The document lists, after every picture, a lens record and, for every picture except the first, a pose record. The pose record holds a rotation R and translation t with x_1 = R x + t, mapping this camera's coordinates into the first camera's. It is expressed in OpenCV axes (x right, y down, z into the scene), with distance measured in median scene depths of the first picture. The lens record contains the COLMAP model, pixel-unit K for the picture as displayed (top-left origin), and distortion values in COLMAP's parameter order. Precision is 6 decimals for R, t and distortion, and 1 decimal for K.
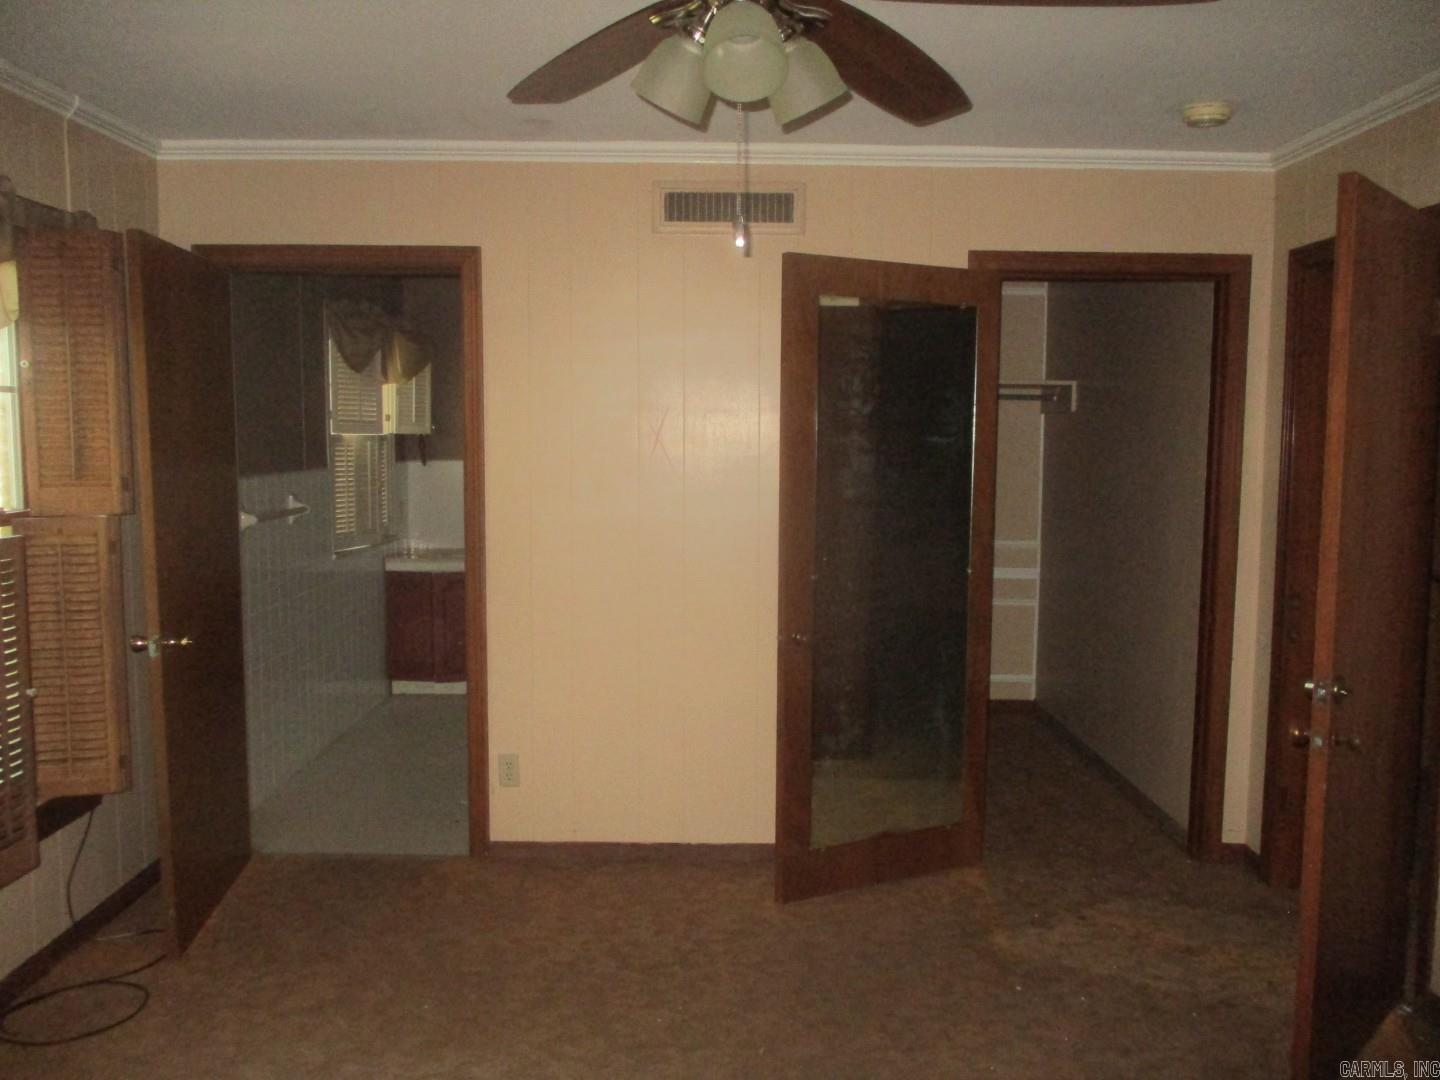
lens RADIAL K [[1210.6, 0, 720.0], [0, 1210.6, 540.0], [0, 0, 1]] dist [-0.012004, -0.006107]
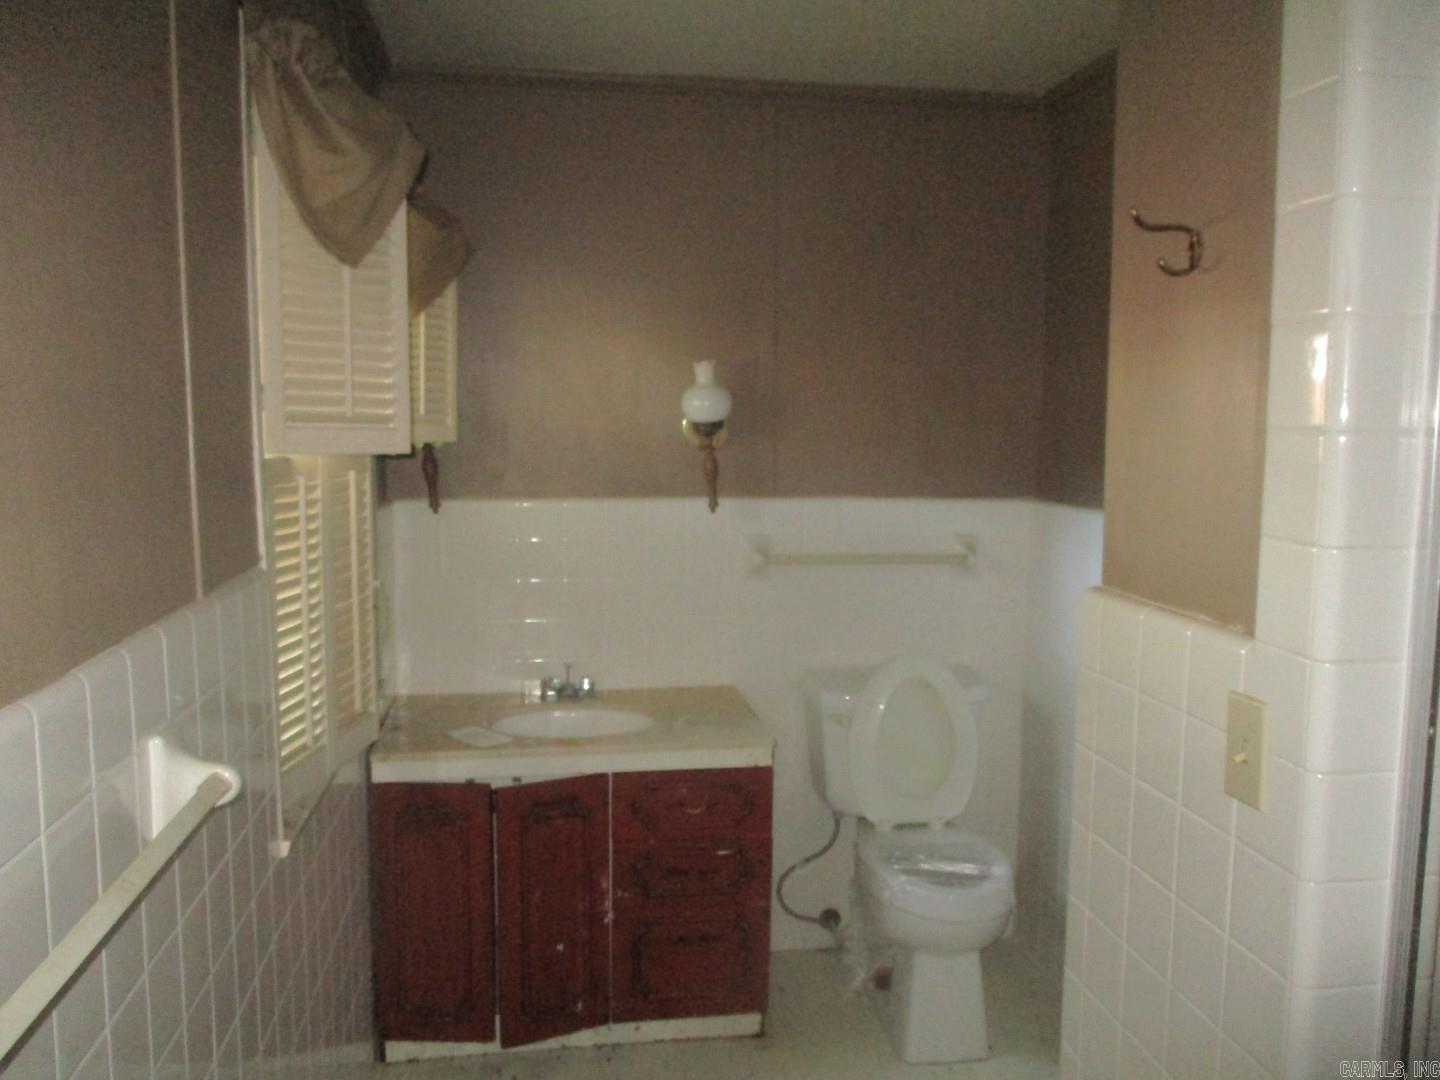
lens RADIAL K [[1210.6, 0, 720.0], [0, 1210.6, 540.0], [0, 0, 1]] dist [-0.012004, -0.006107]
pose [[0.990294, -0.019424, 0.137621, -0.246753], [0.017663, 0.999746, 0.014006, -0.068129], [-0.137858, -0.011439, 0.990386, 0.666014]]
